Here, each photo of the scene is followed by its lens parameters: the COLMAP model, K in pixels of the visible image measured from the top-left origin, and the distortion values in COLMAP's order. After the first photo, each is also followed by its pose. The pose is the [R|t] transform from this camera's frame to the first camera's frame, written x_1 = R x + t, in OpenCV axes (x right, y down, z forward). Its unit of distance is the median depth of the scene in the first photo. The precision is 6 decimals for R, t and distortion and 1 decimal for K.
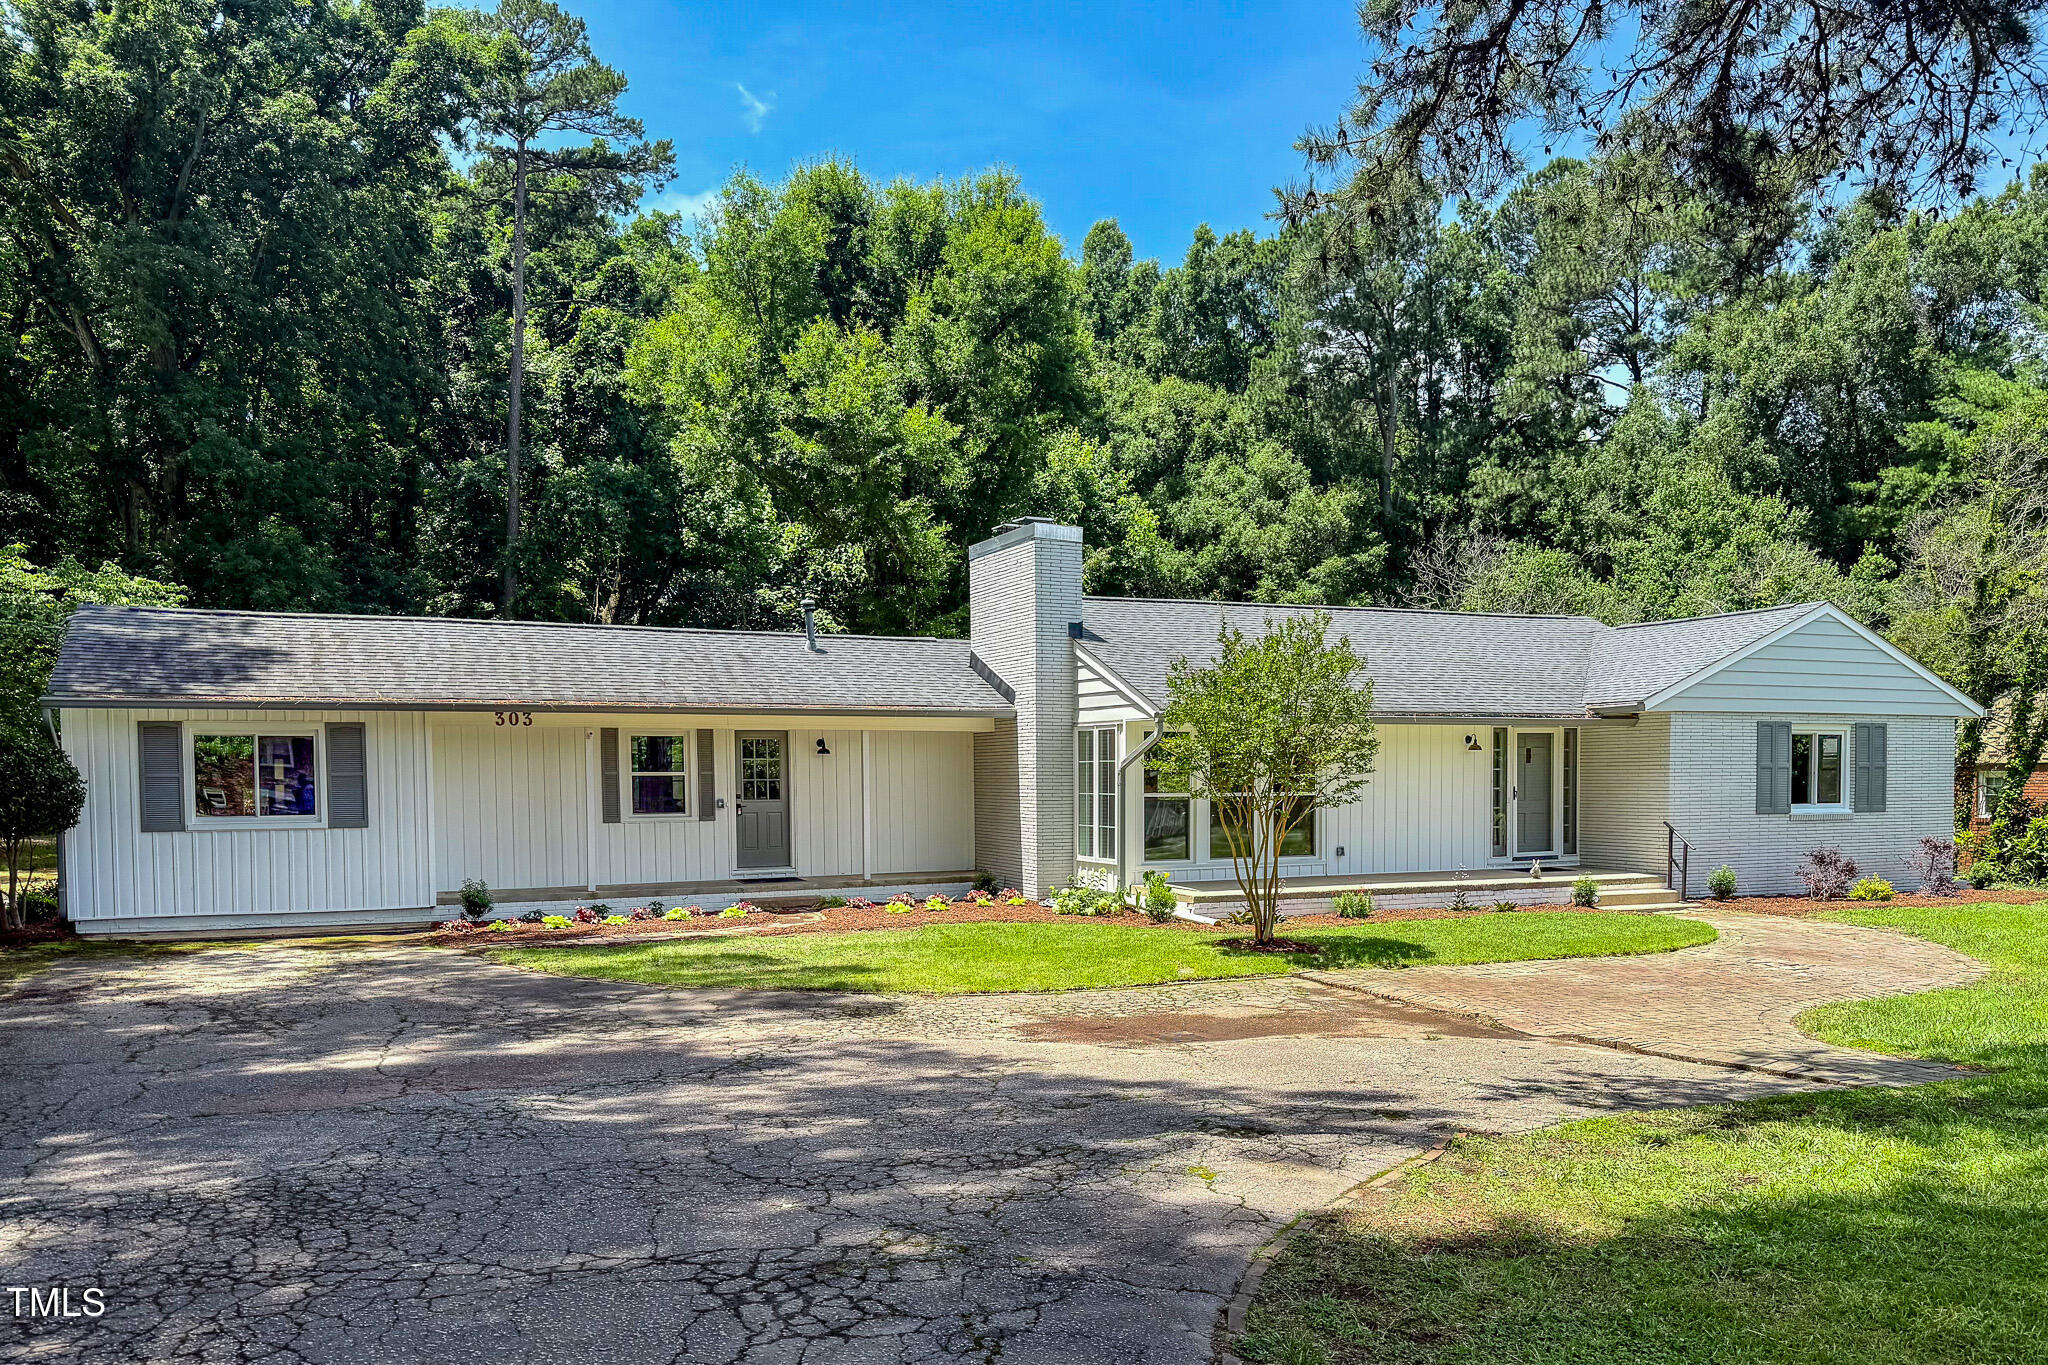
lens RADIAL K [[1790.9, 0, 1037.8], [0, 1790.9, 818.6], [0, 0, 1]] dist [0.086517, -0.113725]
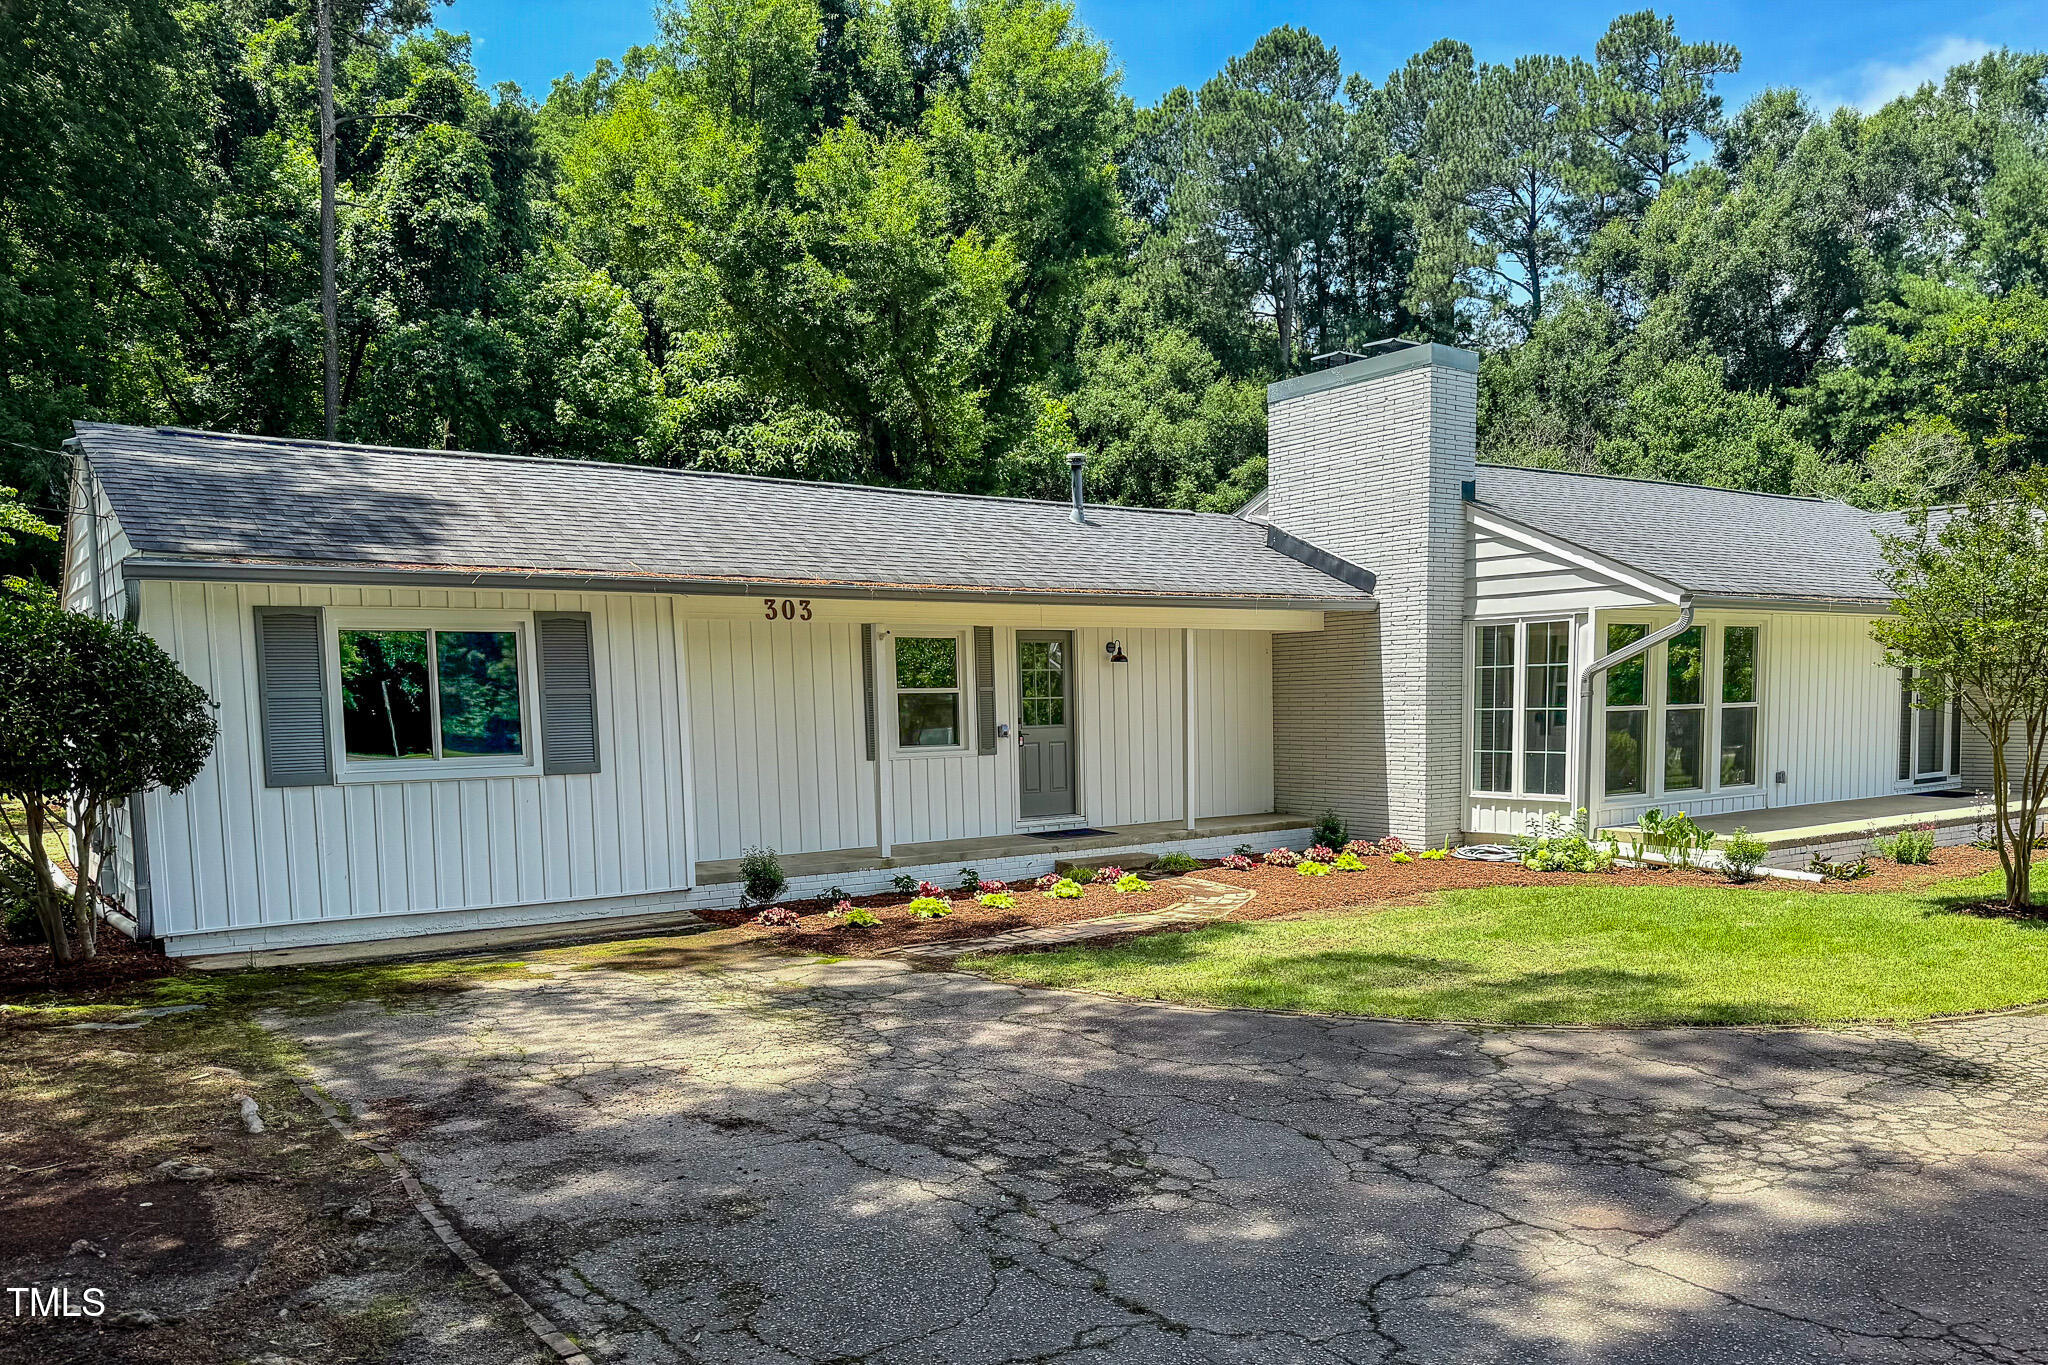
lens RADIAL K [[1750.3, 0, 1021.1], [0, 1750.3, 828.6], [0, 0, 1]] dist [0.014733, -0.000639]
pose [[0.975223, -0.028163, 0.219426, -0.225225], [0.018027, 0.998682, 0.048059, -0.001784], [-0.220491, -0.042913, 0.974445, 0.217661]]
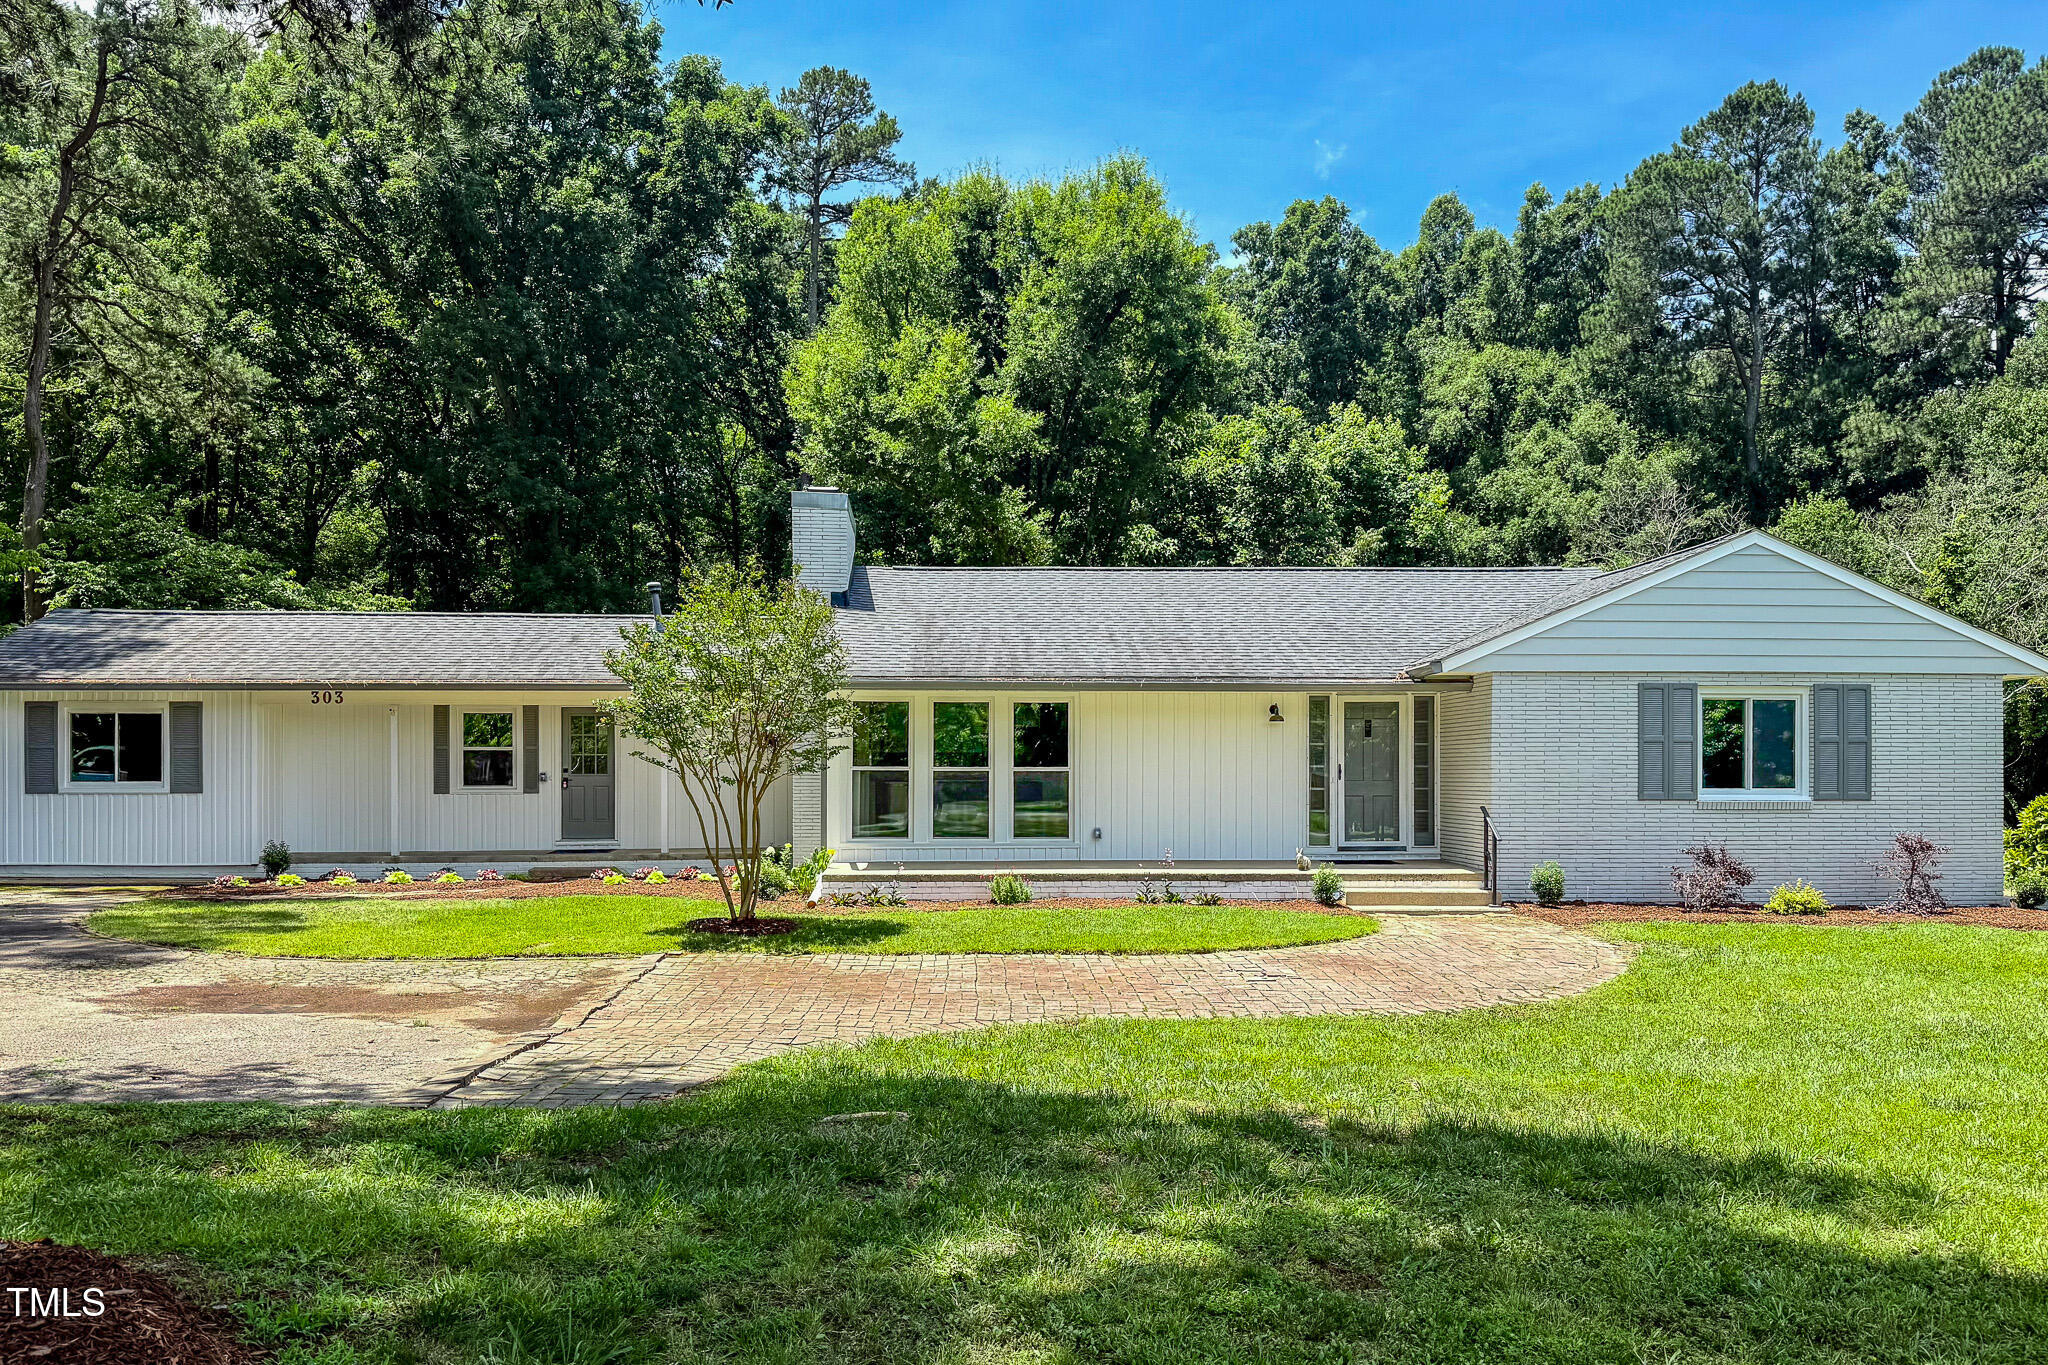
lens RADIAL K [[1681.0, 0, 1017.1], [0, 1681.0, 708.4], [0, 0, 1]] dist [0.110868, -0.254234]
pose [[0.910779, -0.010660, -0.412757, 0.332948], [-0.015635, 0.998059, -0.060275, 0.004833], [0.412599, 0.061351, 0.908845, 0.151135]]
